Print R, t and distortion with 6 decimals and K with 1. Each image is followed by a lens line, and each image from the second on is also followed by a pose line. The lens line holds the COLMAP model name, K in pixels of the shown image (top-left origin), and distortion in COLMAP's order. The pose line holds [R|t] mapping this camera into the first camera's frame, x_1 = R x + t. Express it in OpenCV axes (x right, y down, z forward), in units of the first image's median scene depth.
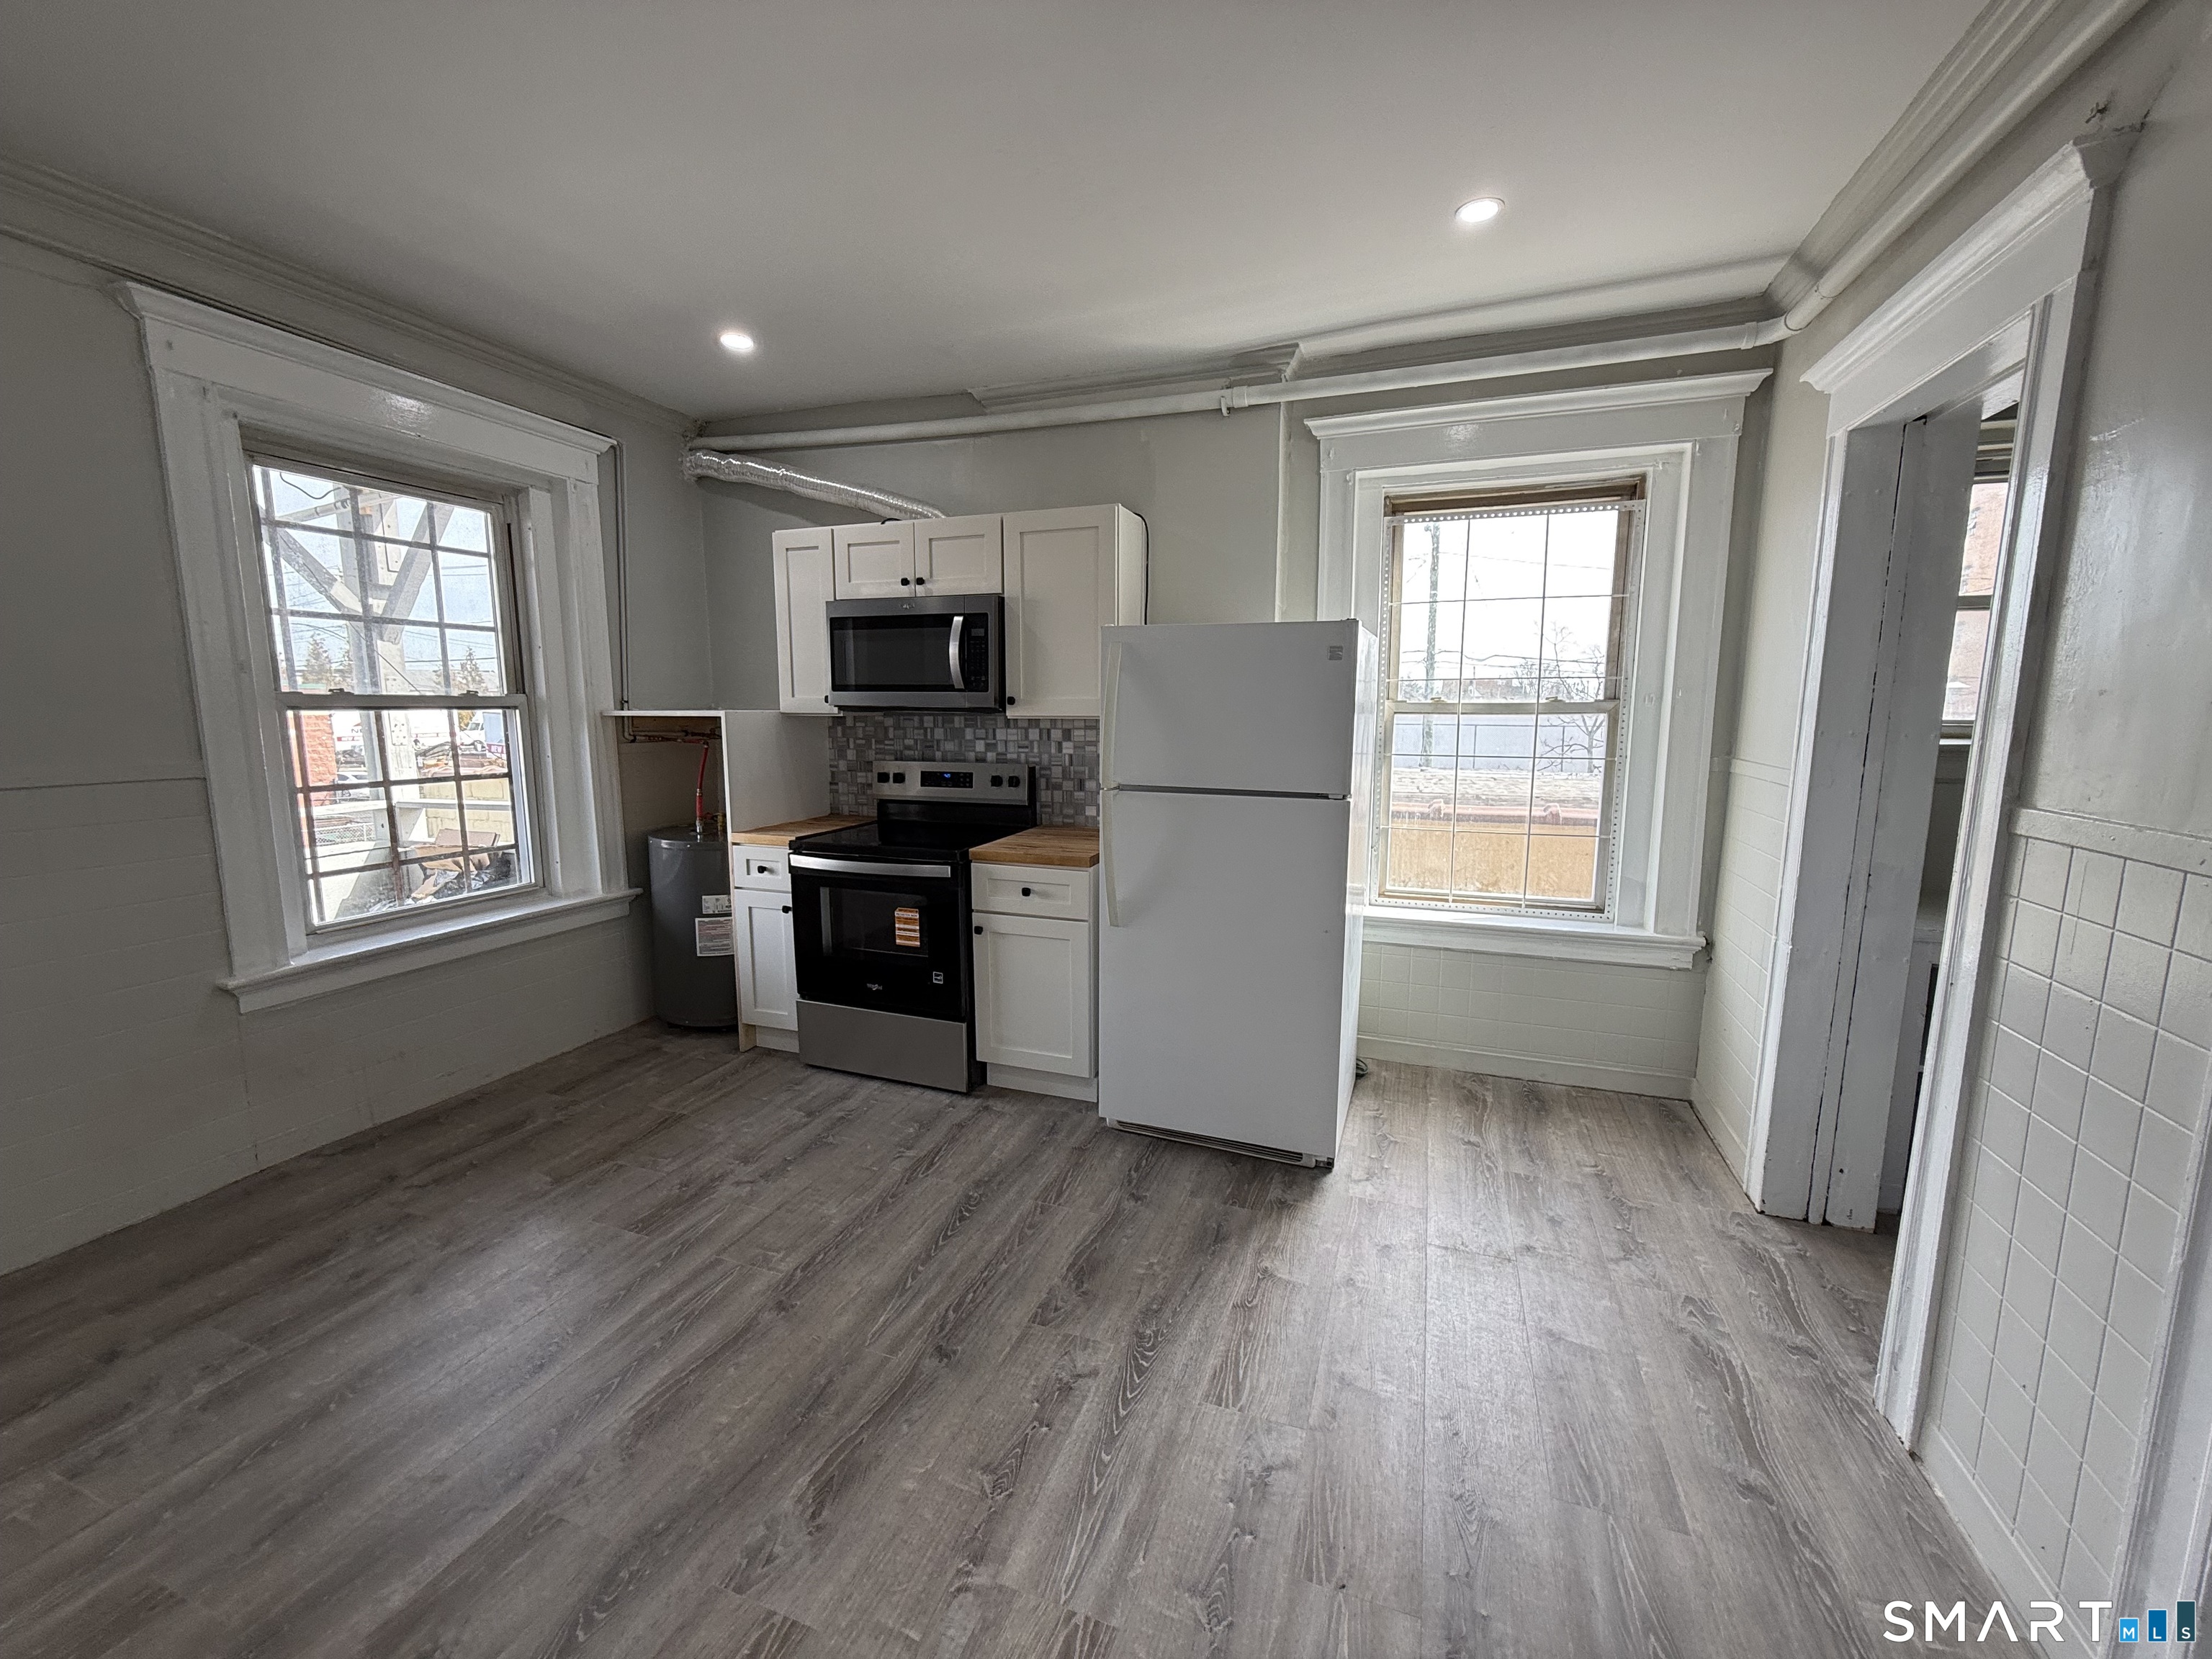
lens RADIAL K [[883.2, 0, 1113.3], [0, 883.2, 826.4], [0, 0, 1]] dist [0.001087, 0.000099]
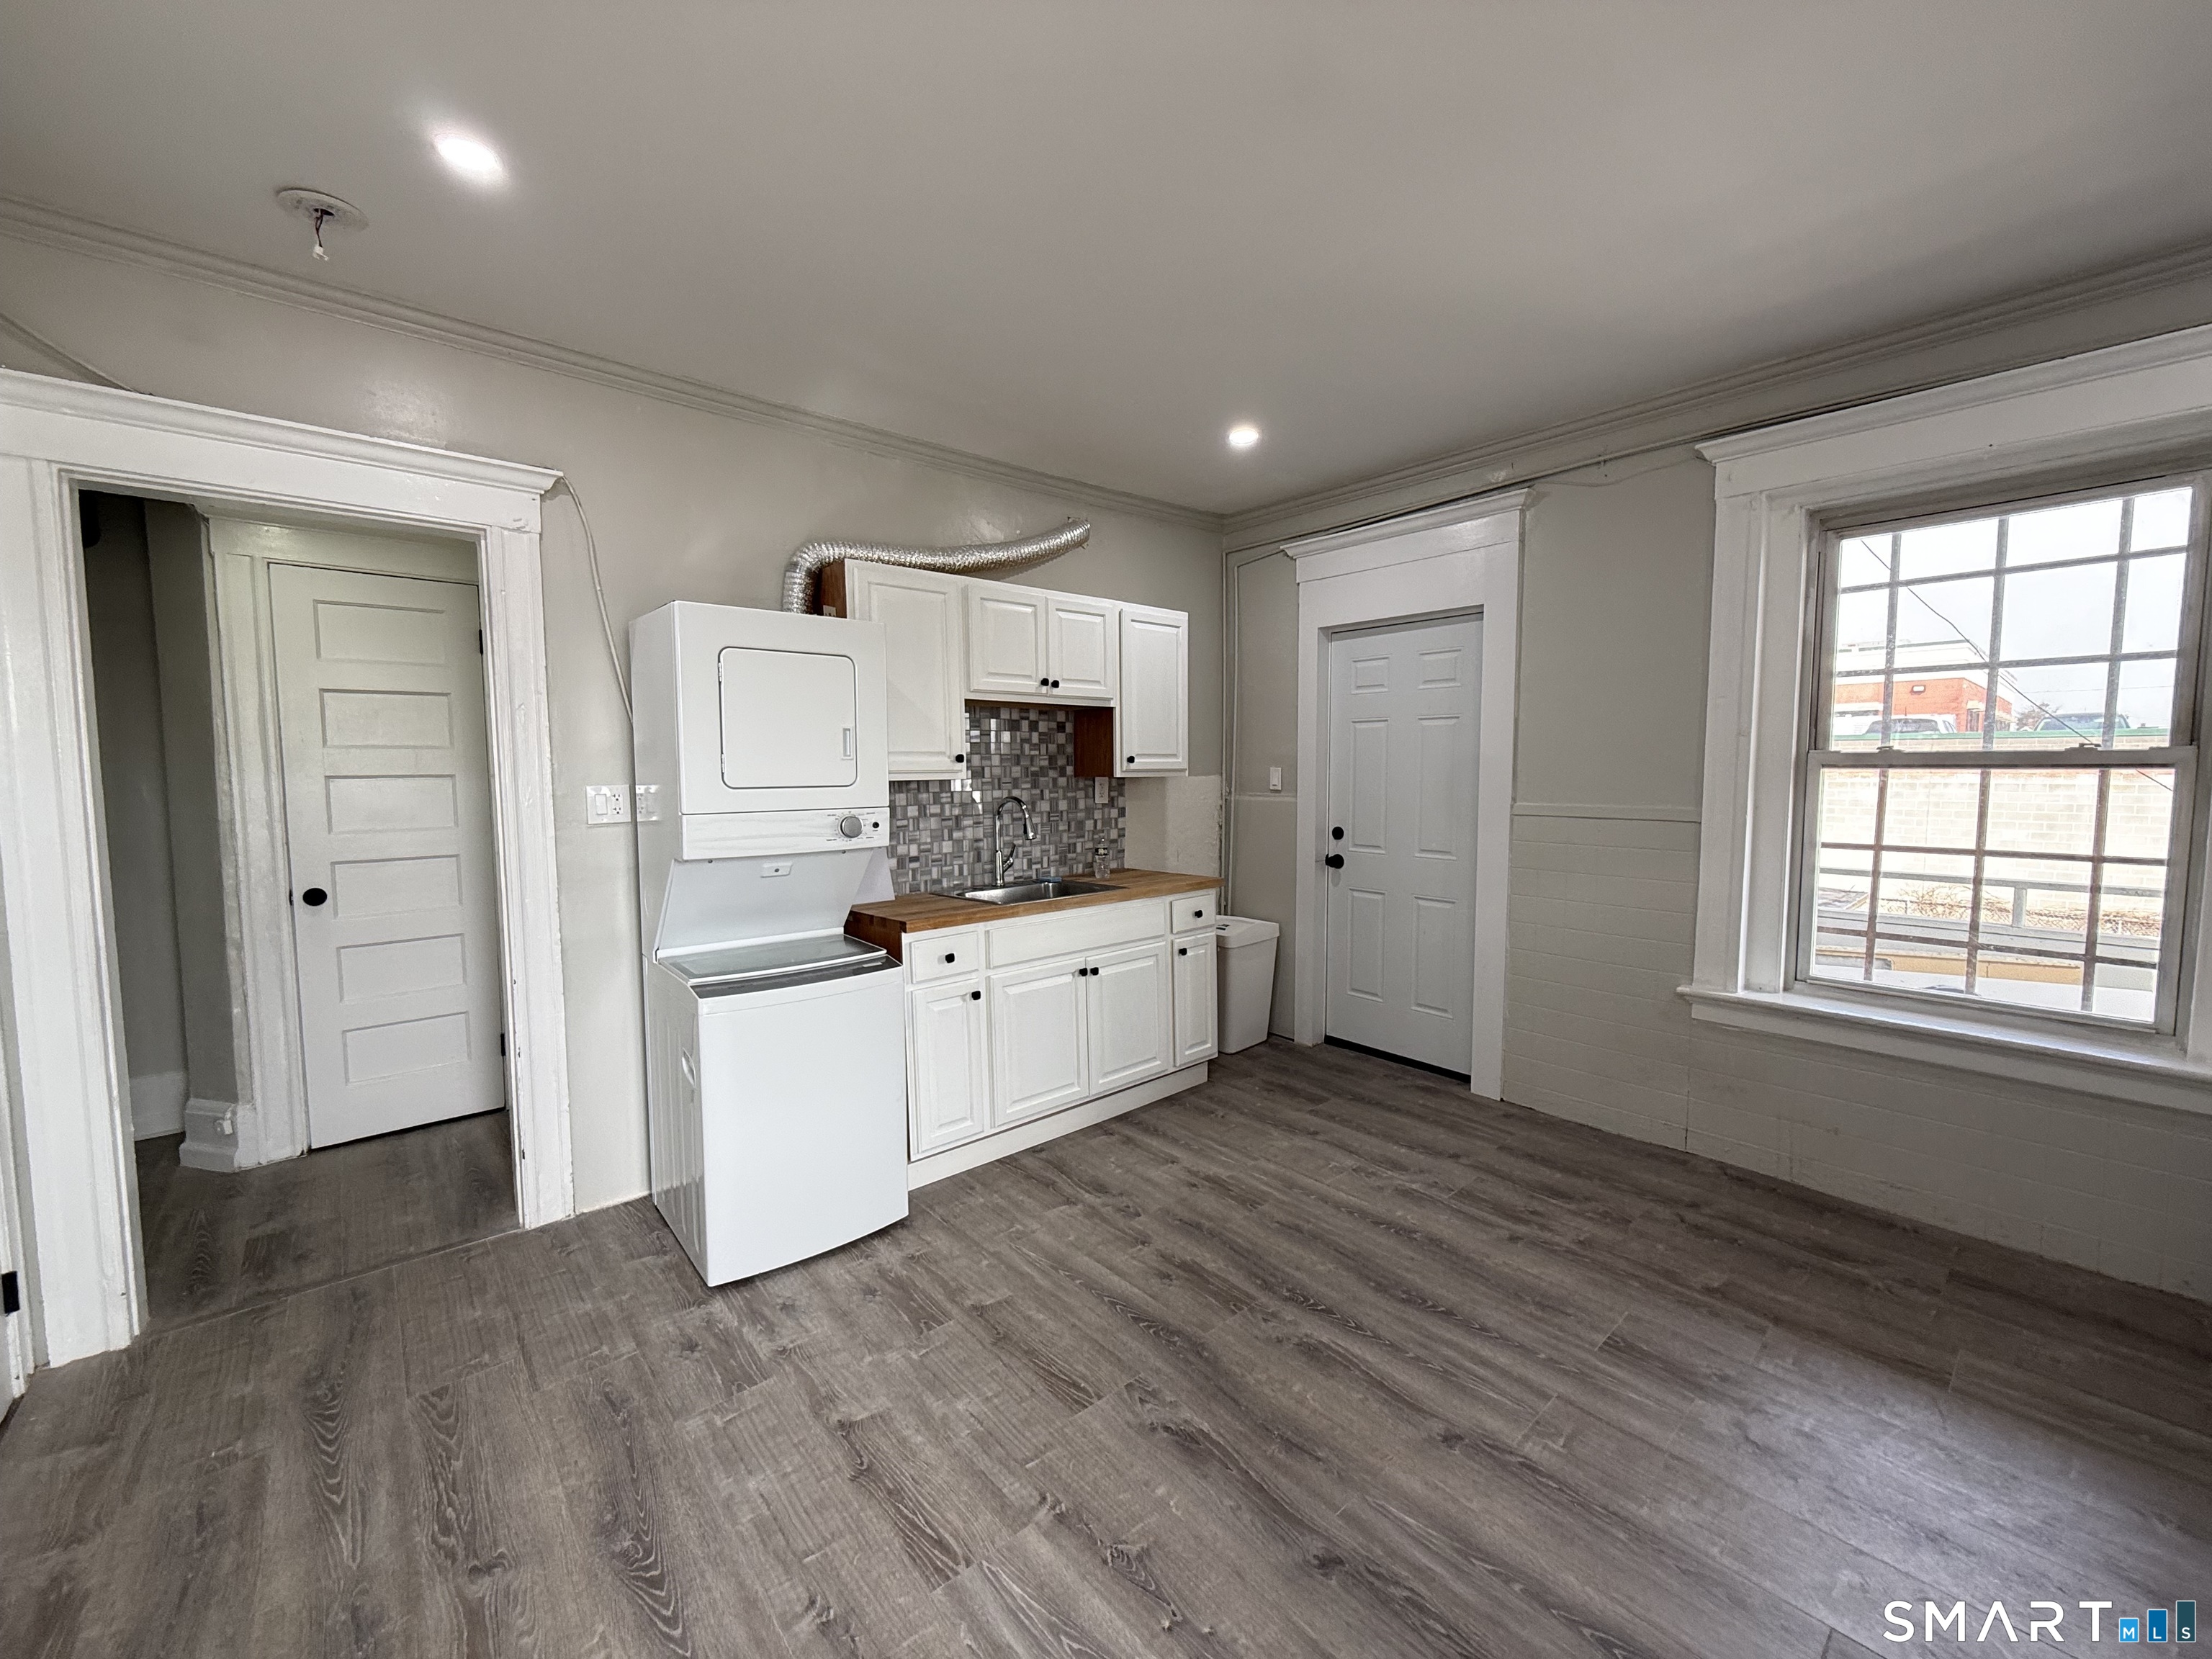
lens RADIAL K [[883.2, 0, 1113.3], [0, 883.2, 826.4], [0, 0, 1]] dist [0.001087, 0.000099]
pose [[-0.484864, 0.063480, -0.872283, 0.533285], [-0.114608, 0.984150, 0.135326, -0.146092], [0.867048, 0.165585, -0.469904, 1.033221]]
